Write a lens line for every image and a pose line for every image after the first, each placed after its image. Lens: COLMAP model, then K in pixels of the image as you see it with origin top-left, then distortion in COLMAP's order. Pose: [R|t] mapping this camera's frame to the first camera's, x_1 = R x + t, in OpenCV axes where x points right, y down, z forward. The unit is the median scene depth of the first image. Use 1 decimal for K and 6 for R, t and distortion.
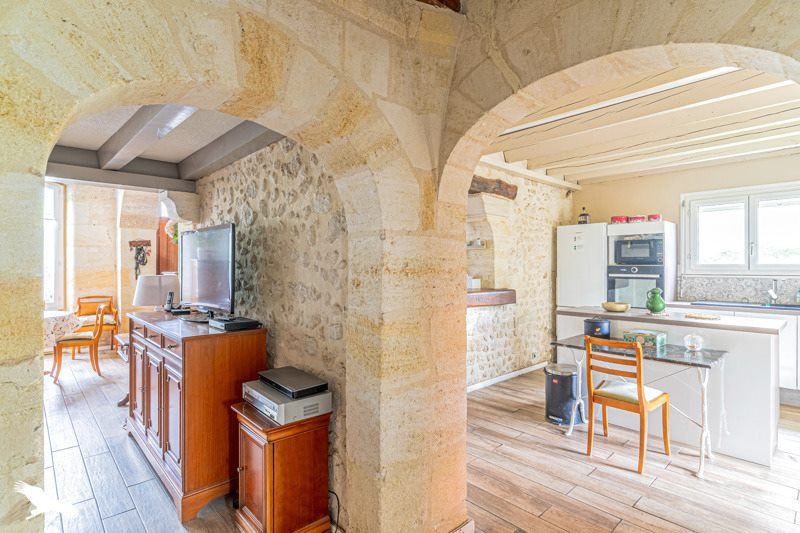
lens RADIAL K [[406.3, 0, 400.0], [0, 406.3, 266.5], [0, 0, 1]] dist [0.001366, 0.000483]
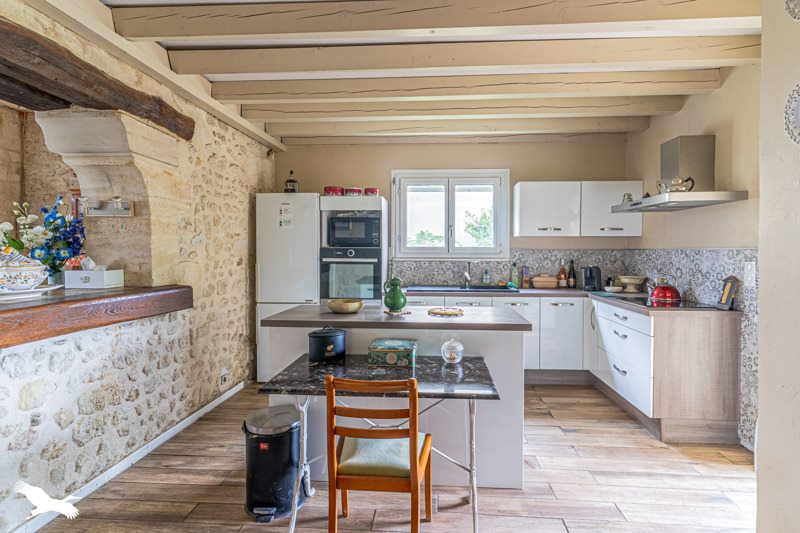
lens RADIAL K [[379.8, 0, 402.8], [0, 379.8, 256.6], [0, 0, 1]] dist [0.004590, 0.000451]
pose [[0.722126, -0.009969, 0.691689, 0.117200], [-0.003454, 0.999832, 0.018016, 0.001328], [-0.691753, -0.015399, 0.721970, 0.364922]]
